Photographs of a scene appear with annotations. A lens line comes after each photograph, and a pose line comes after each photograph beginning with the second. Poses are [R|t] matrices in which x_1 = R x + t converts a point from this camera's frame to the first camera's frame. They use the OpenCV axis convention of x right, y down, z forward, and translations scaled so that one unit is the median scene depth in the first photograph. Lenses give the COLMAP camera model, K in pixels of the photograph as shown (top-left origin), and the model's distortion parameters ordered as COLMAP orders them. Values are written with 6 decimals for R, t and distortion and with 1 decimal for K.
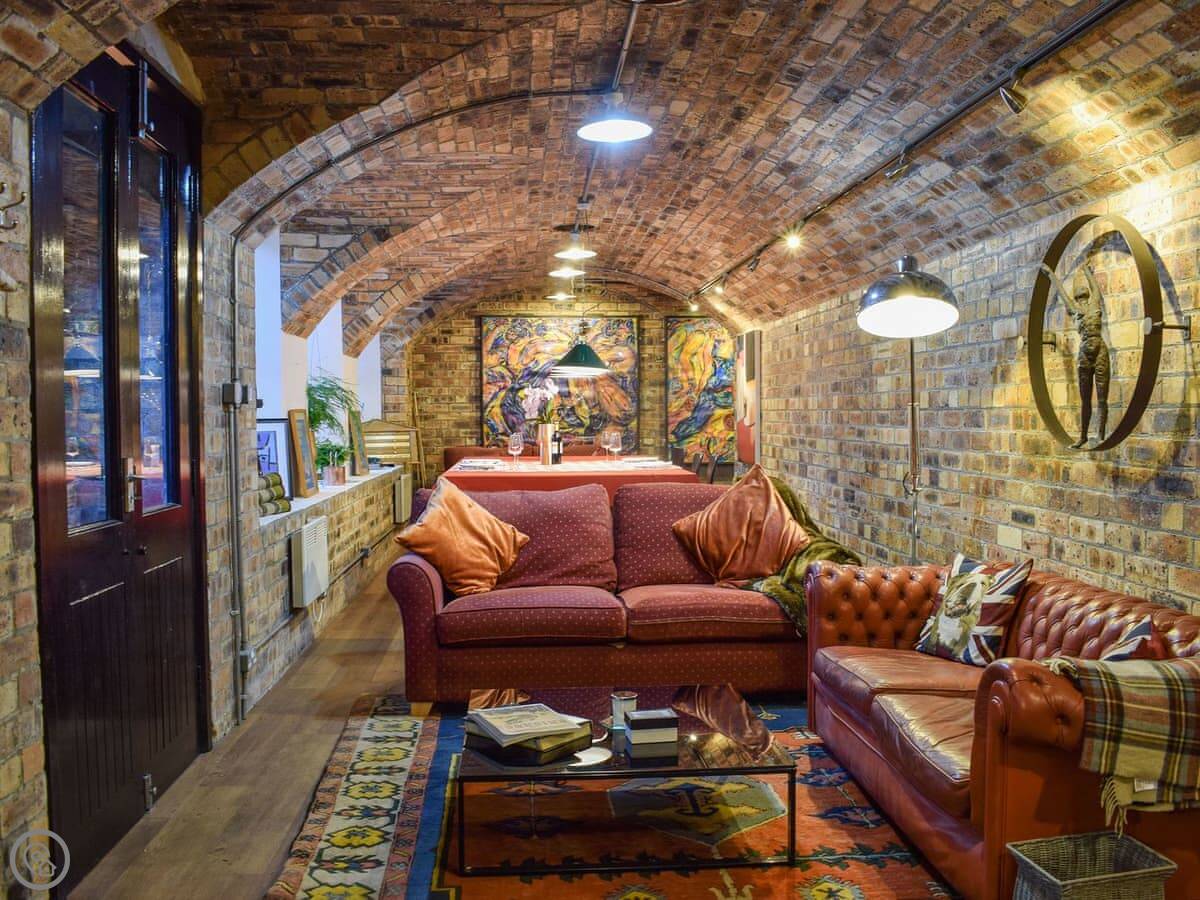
lens RADIAL K [[1063.5, 0, 602.6], [0, 1063.5, 453.2], [0, 0, 1]] dist [-0.092716, 0.013904]
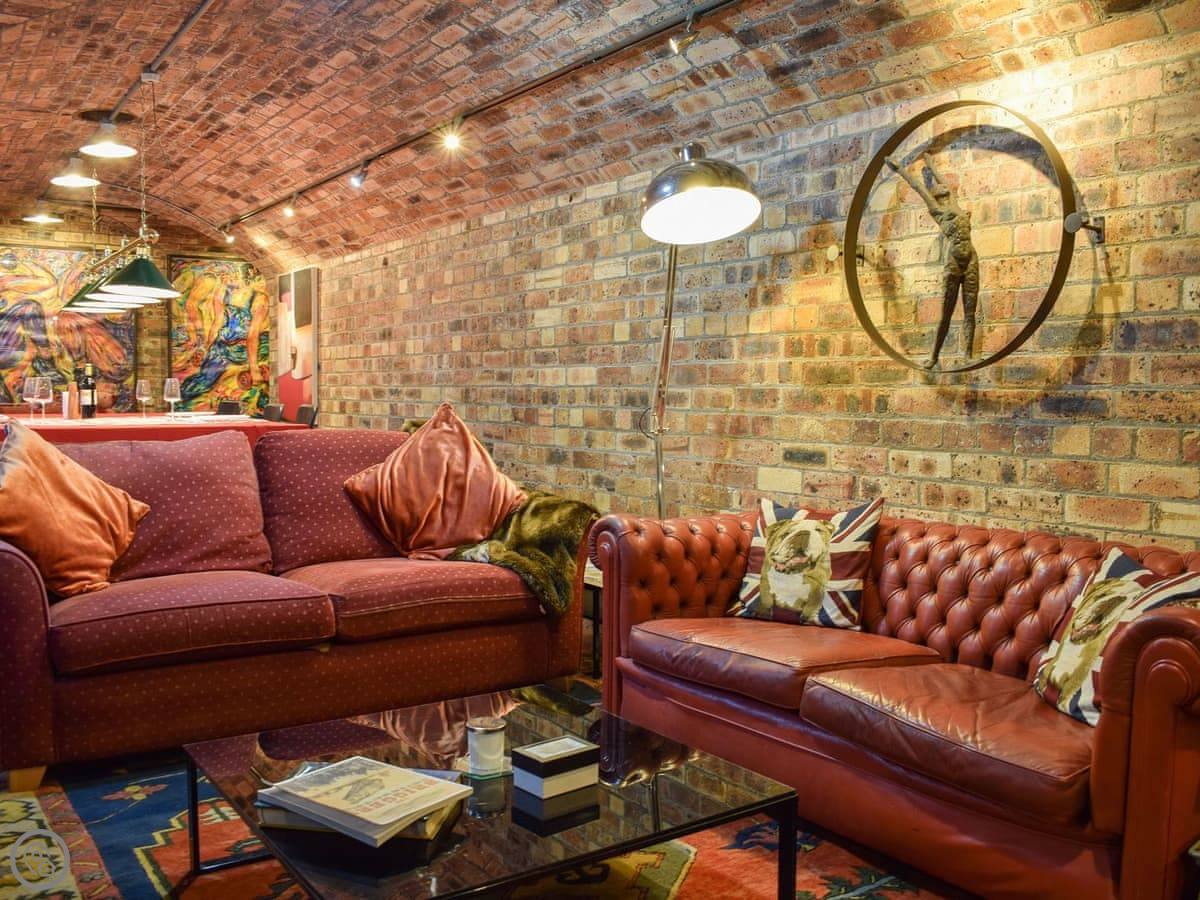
lens RADIAL K [[1044.7, 0, 592.9], [0, 1044.7, 454.2], [0, 0, 1]] dist [-0.093901, 0.011232]
pose [[0.860502, -0.016907, 0.509166, -0.130757], [0.005298, 0.999692, 0.024242, 0.024483], [-0.509419, -0.018163, 0.860327, 0.220472]]
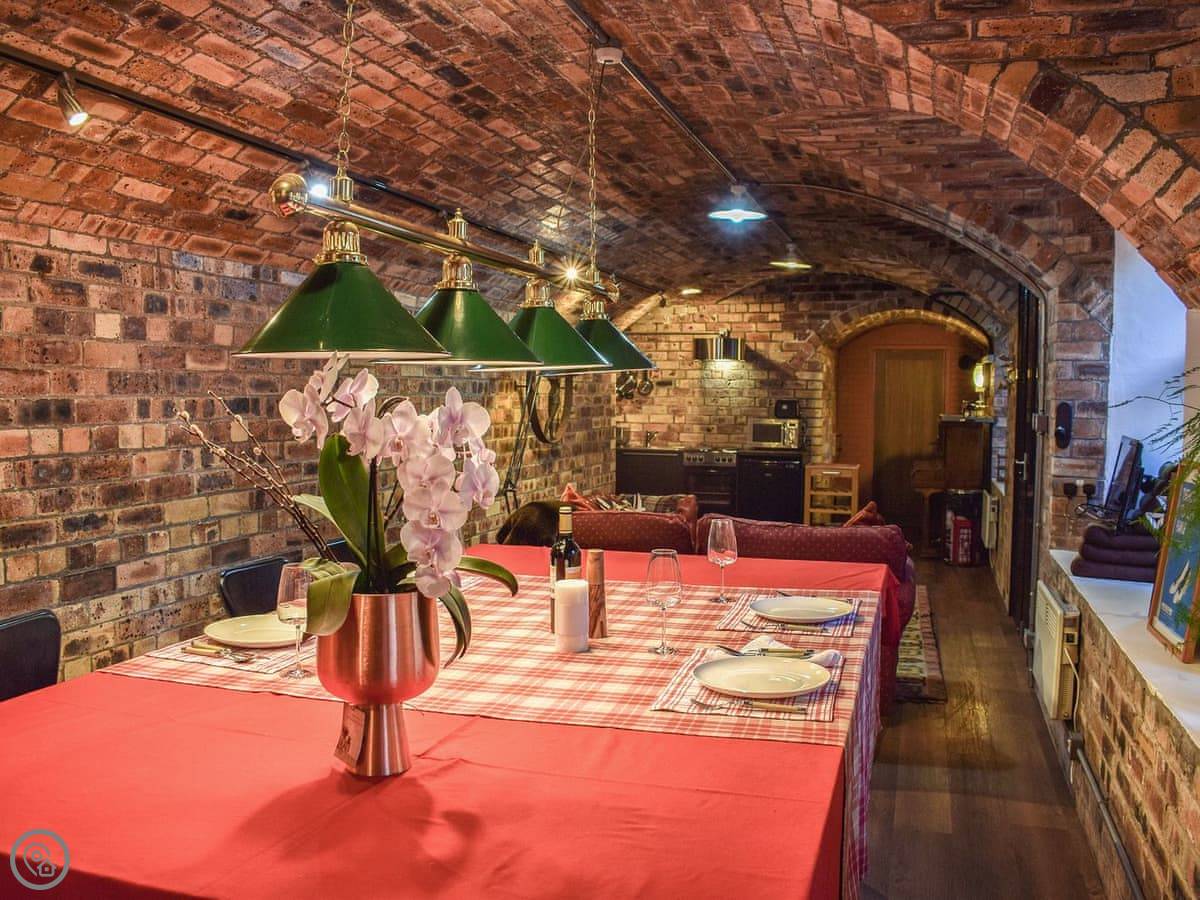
lens RADIAL K [[1063.5, 0, 602.6], [0, 1063.5, 453.2], [0, 0, 1]] dist [-0.092716, 0.013904]
pose [[-0.930951, -0.023039, 0.364417, -0.221527], [0.011248, 0.995724, 0.091686, -0.096480], [-0.364971, 0.089454, -0.926711, 1.616765]]
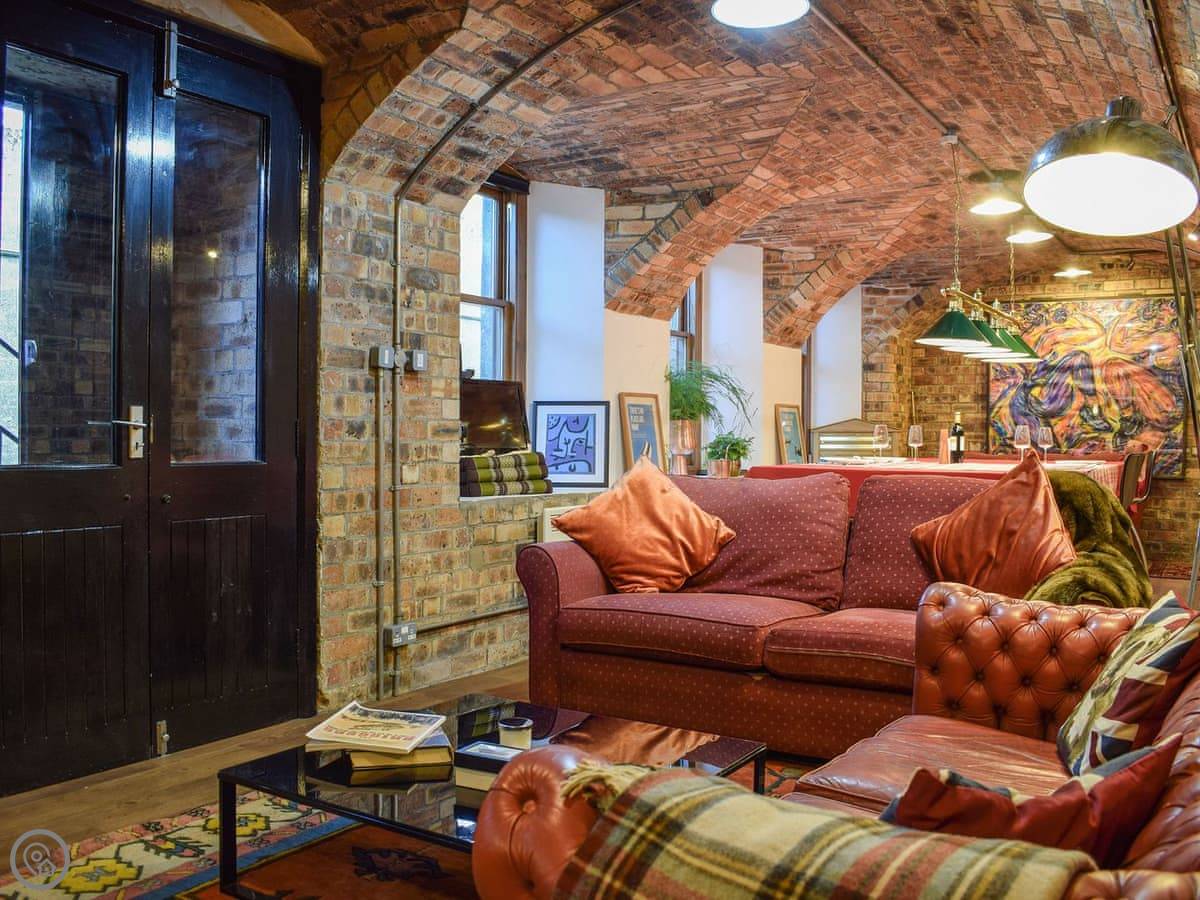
lens RADIAL K [[1063.5, 0, 602.6], [0, 1063.5, 453.2], [0, 0, 1]] dist [-0.092716, 0.013904]
pose [[0.804311, 0.022571, -0.593780, 0.269240], [-0.034160, 0.999382, -0.008282, 0.022418], [0.593226, 0.026945, 0.804585, 0.228728]]
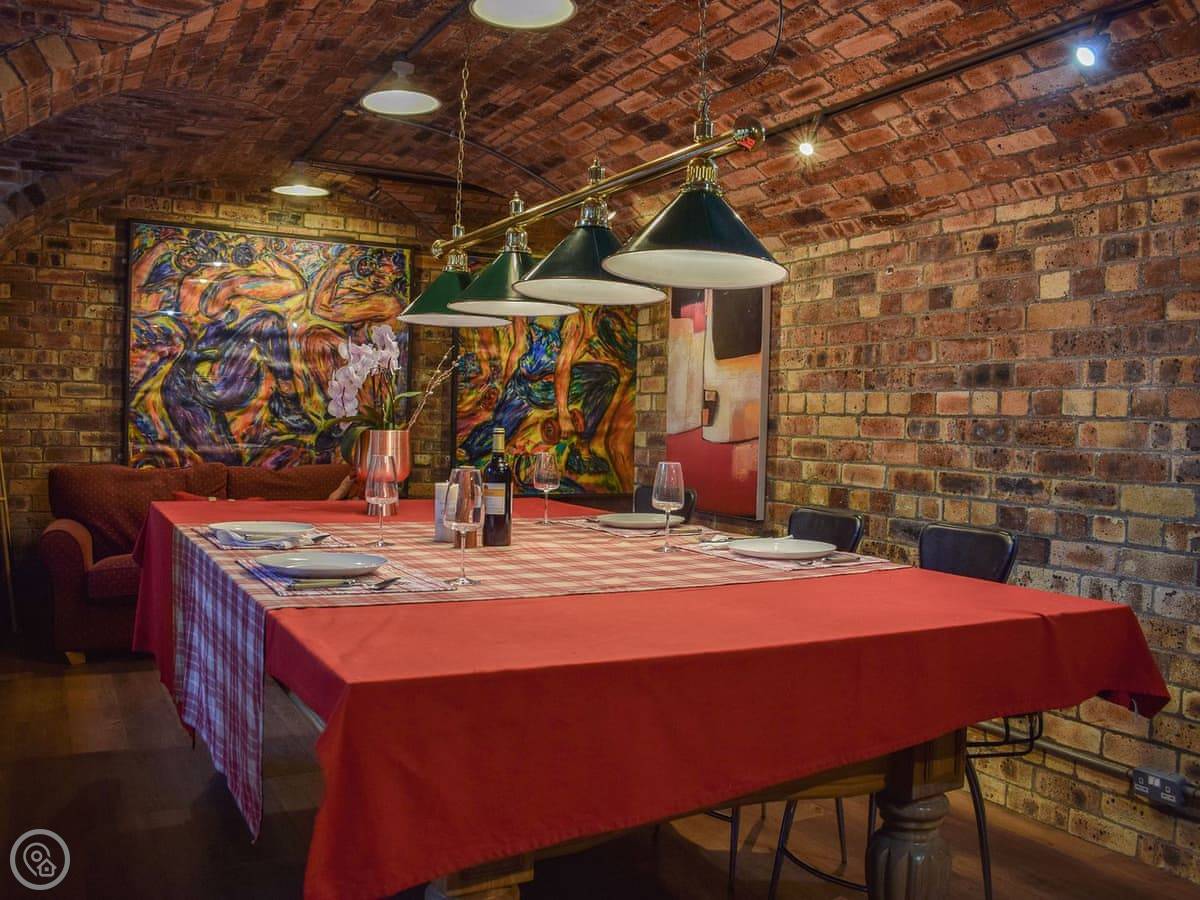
lens RADIAL K [[1063.5, 0, 602.6], [0, 1063.5, 453.2], [0, 0, 1]] dist [-0.092716, 0.013904]
pose [[0.915417, 0.018030, 0.402102, -0.195307], [-0.016461, 0.999837, -0.007356, -0.022729], [-0.402169, 0.000115, 0.915565, 0.795527]]
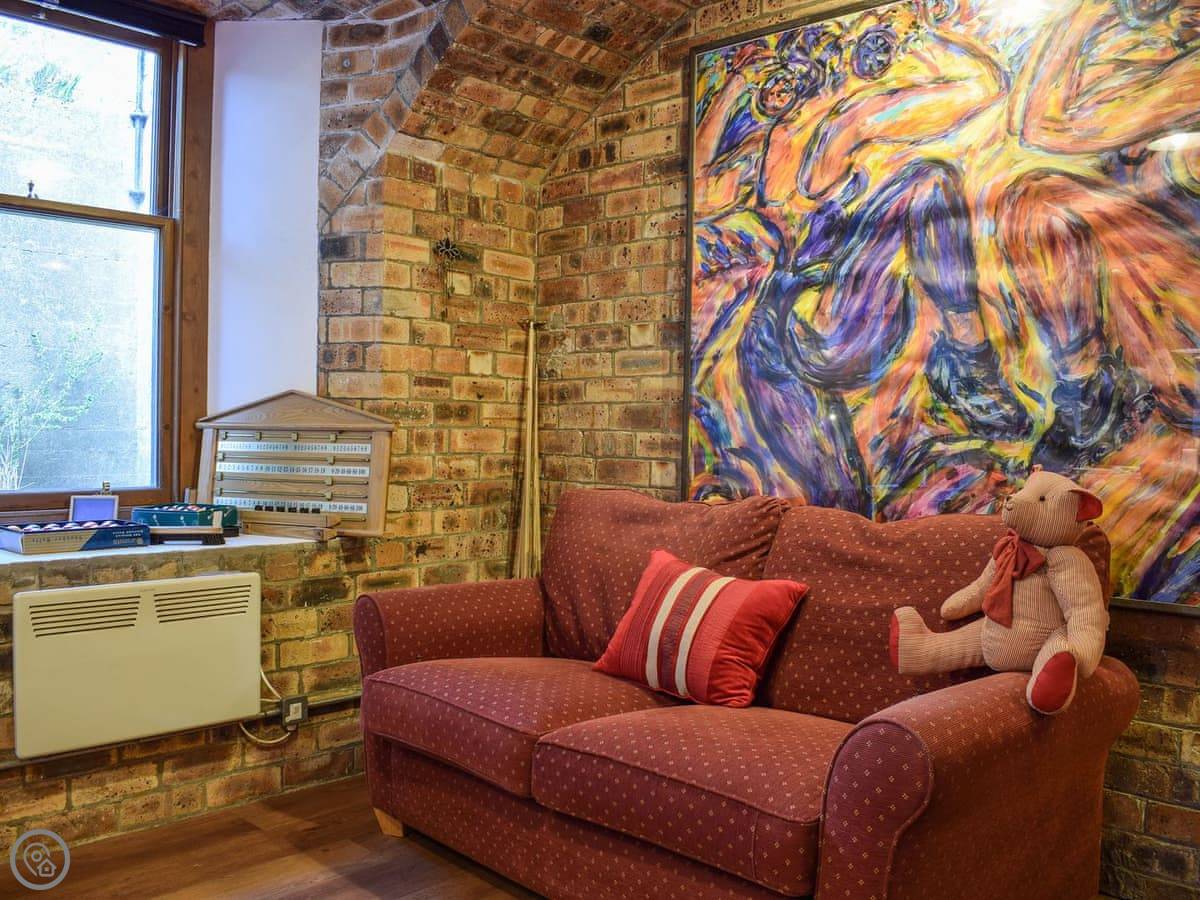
lens RADIAL K [[1063.5, 0, 602.6], [0, 1063.5, 453.2], [0, 0, 1]] dist [-0.092716, 0.013904]
pose [[0.676706, 0.036391, -0.735354, 0.163032], [-0.049156, 0.998782, 0.004191, -0.032430], [0.734611, 0.033311, 0.677670, 1.467547]]
